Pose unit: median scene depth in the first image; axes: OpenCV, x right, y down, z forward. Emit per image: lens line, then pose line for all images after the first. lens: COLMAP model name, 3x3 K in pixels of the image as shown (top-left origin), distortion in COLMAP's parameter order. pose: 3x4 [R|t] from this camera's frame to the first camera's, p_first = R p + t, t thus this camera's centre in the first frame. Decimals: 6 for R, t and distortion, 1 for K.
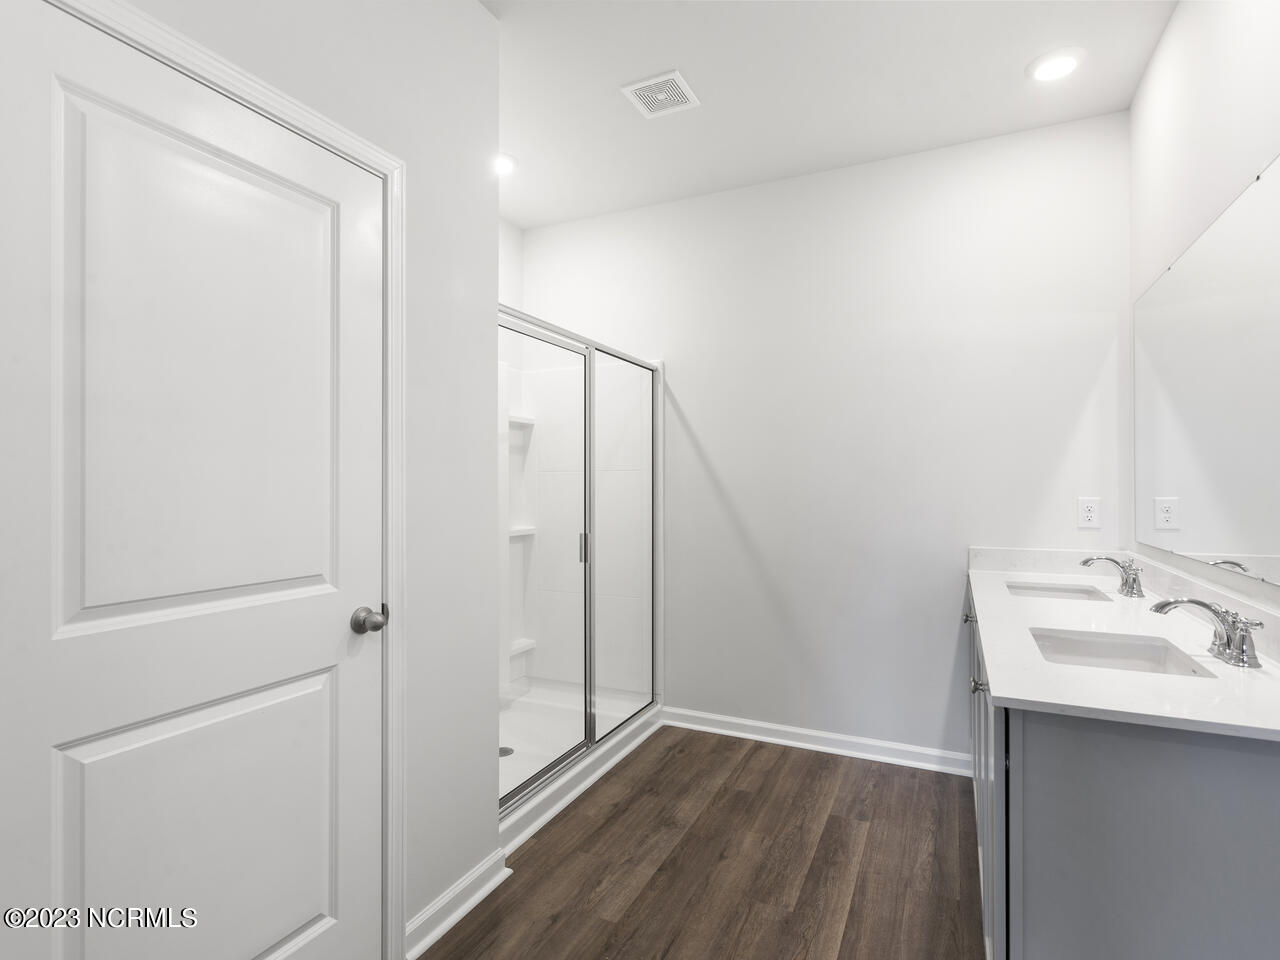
lens RADIAL K [[647.4, 0, 639.3], [0, 647.4, 470.7], [0, 0, 1]] dist [0.002194, -0.001482]
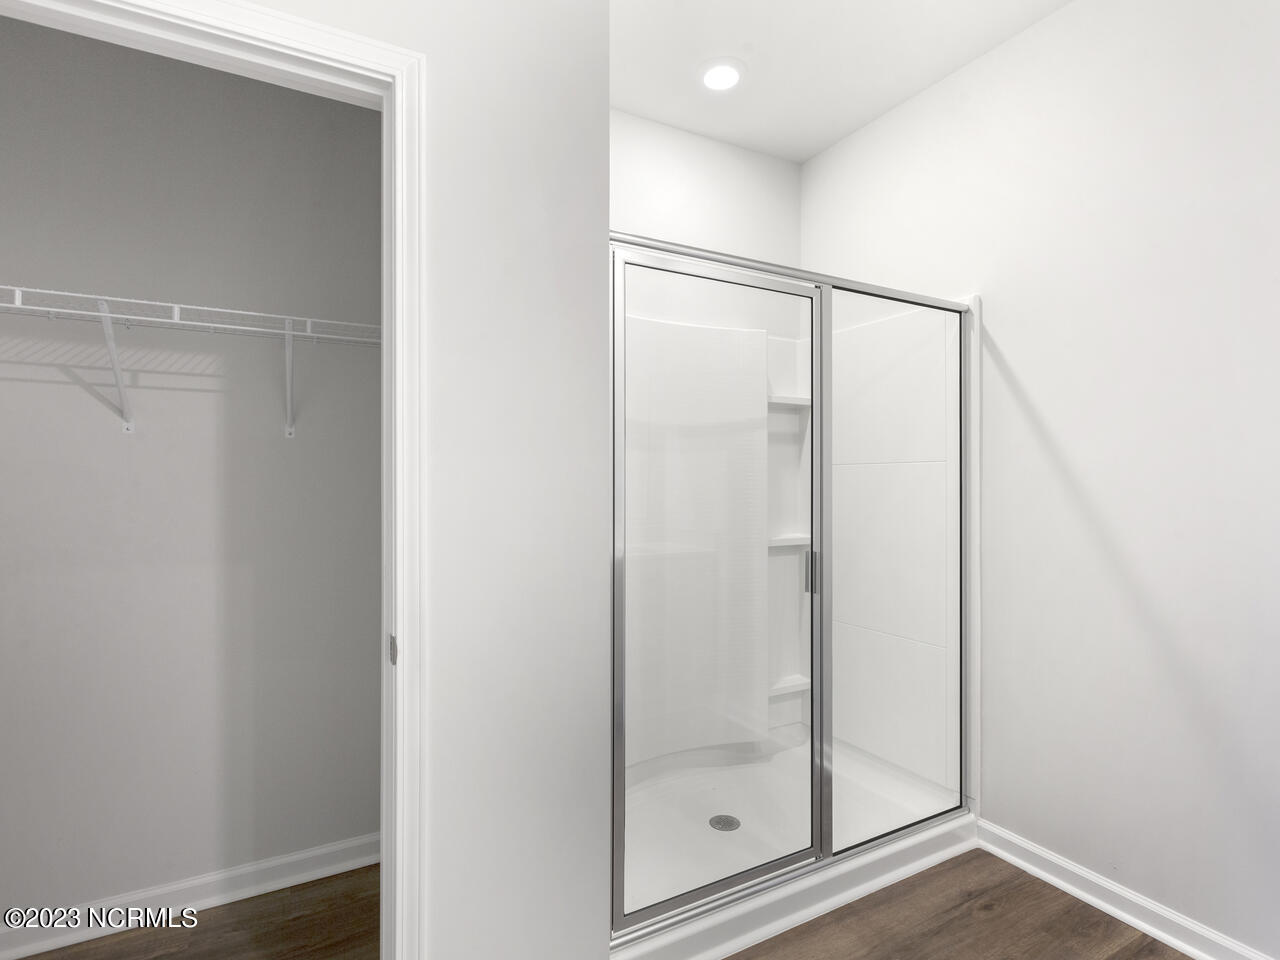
lens RADIAL K [[647.4, 0, 639.3], [0, 647.4, 470.7], [0, 0, 1]] dist [0.002194, -0.001482]
pose [[0.815507, -0.006918, -0.578705, 0.164464], [0.009126, 0.999958, 0.000907, 0.006749], [0.578675, -0.006021, 0.815536, 0.311121]]
